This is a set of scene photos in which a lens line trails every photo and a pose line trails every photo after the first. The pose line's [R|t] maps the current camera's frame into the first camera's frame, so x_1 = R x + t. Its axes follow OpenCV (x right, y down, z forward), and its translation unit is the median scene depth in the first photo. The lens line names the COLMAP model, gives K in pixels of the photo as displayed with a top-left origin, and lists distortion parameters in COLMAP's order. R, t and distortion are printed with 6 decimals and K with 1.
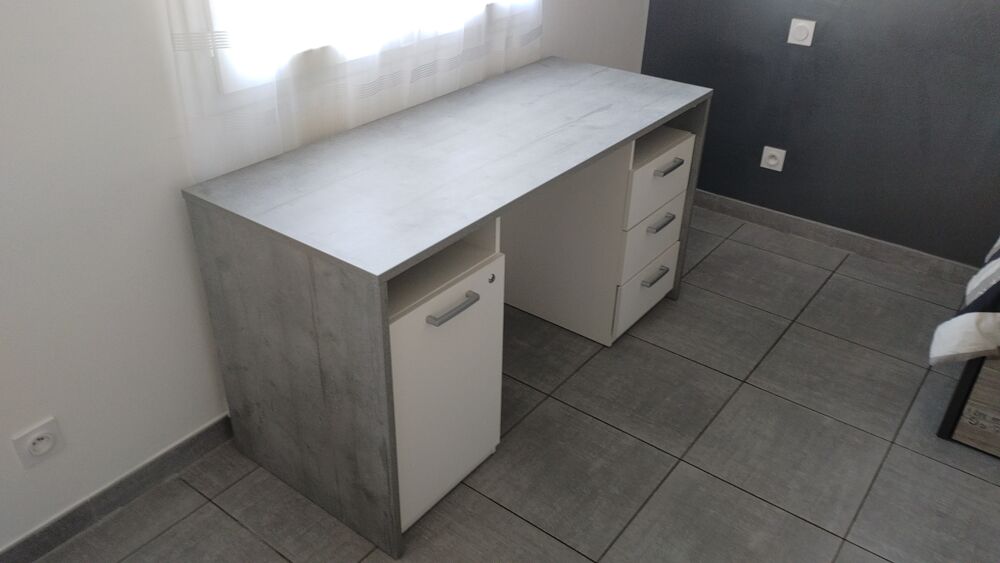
lens RADIAL K [[771.3, 0, 500.3], [0, 771.3, 288.5], [0, 0, 1]] dist [0.061780, -0.104840]
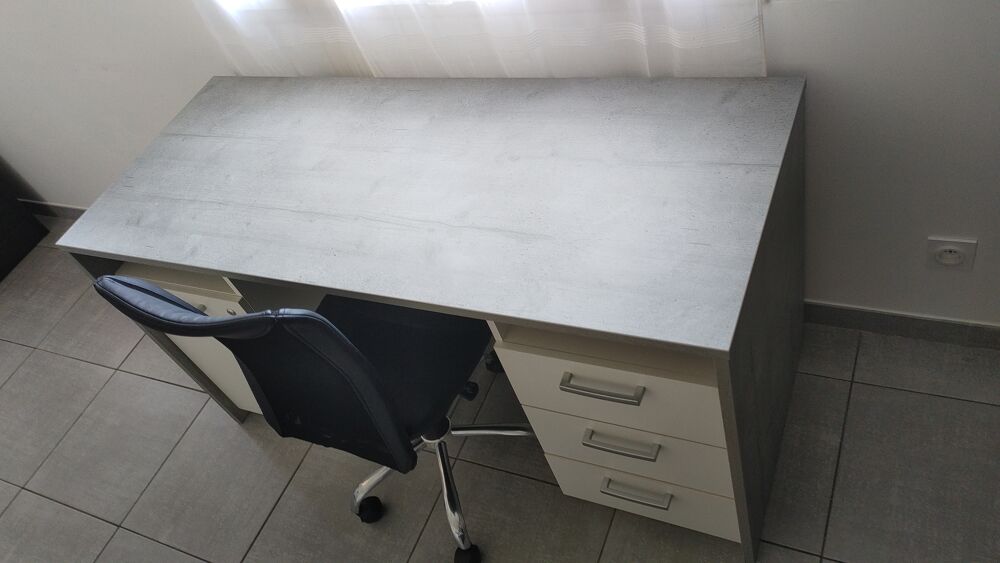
lens RADIAL K [[780.8, 0, 507.9], [0, 780.8, 283.2], [0, 0, 1]] dist [0.072680, -0.113495]
pose [[0.228517, 0.668088, -0.708123, 0.587975], [-0.248572, 0.743300, 0.621061, -0.584145], [0.941271, 0.034097, 0.335925, 0.800395]]
